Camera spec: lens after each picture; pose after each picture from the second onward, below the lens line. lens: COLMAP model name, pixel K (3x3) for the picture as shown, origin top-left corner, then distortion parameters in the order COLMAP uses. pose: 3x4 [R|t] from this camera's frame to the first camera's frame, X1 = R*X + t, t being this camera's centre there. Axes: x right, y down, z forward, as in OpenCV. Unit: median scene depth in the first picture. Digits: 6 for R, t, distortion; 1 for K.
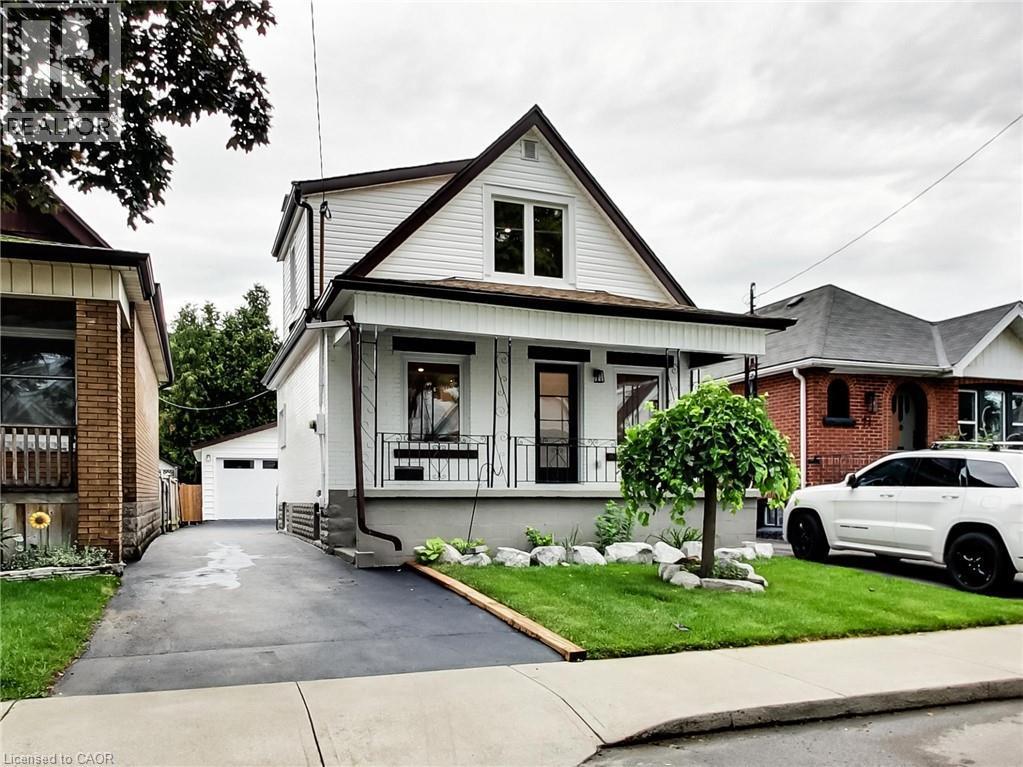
lens RADIAL K [[2963.4, 0, 511.5], [0, 2963.4, 383.5], [0, 0, 1]] dist [-0.108227, -1.167641]
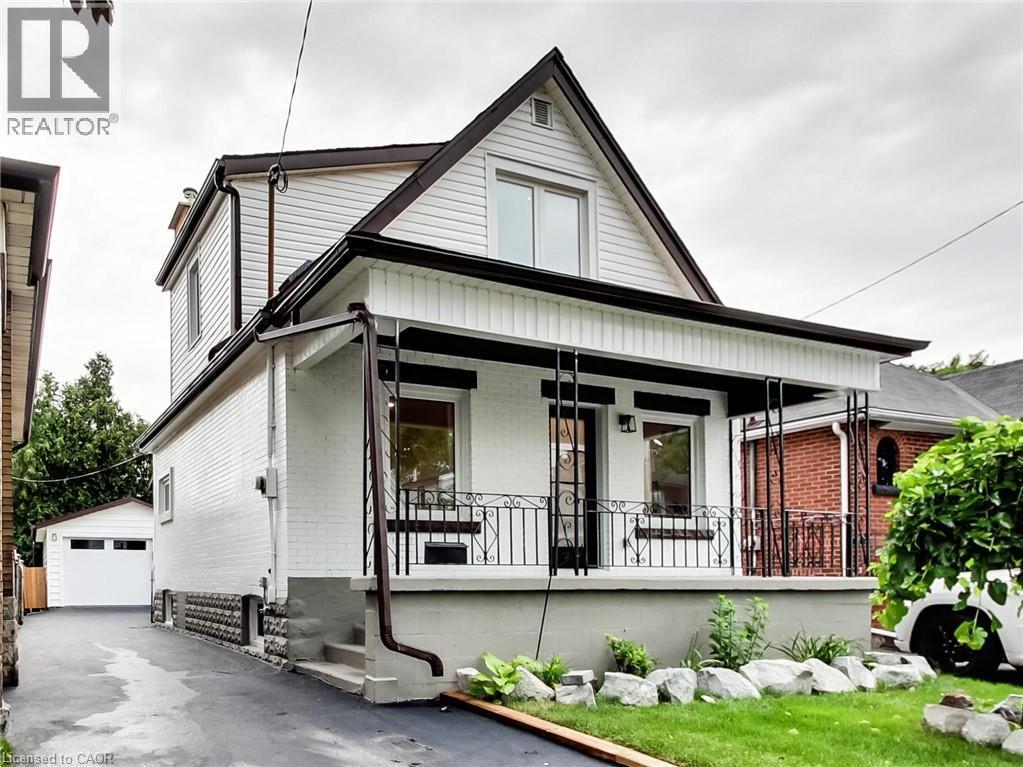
lens RADIAL K [[2963.4, 0, 511.5], [0, 2963.4, 383.5], [0, 0, 1]] dist [-0.108227, -1.167641]
pose [[0.998321, 0.005995, 0.057610, -0.041581], [-0.004378, 0.999594, -0.028149, 0.008421], [-0.057755, 0.027849, 0.997942, 0.260986]]
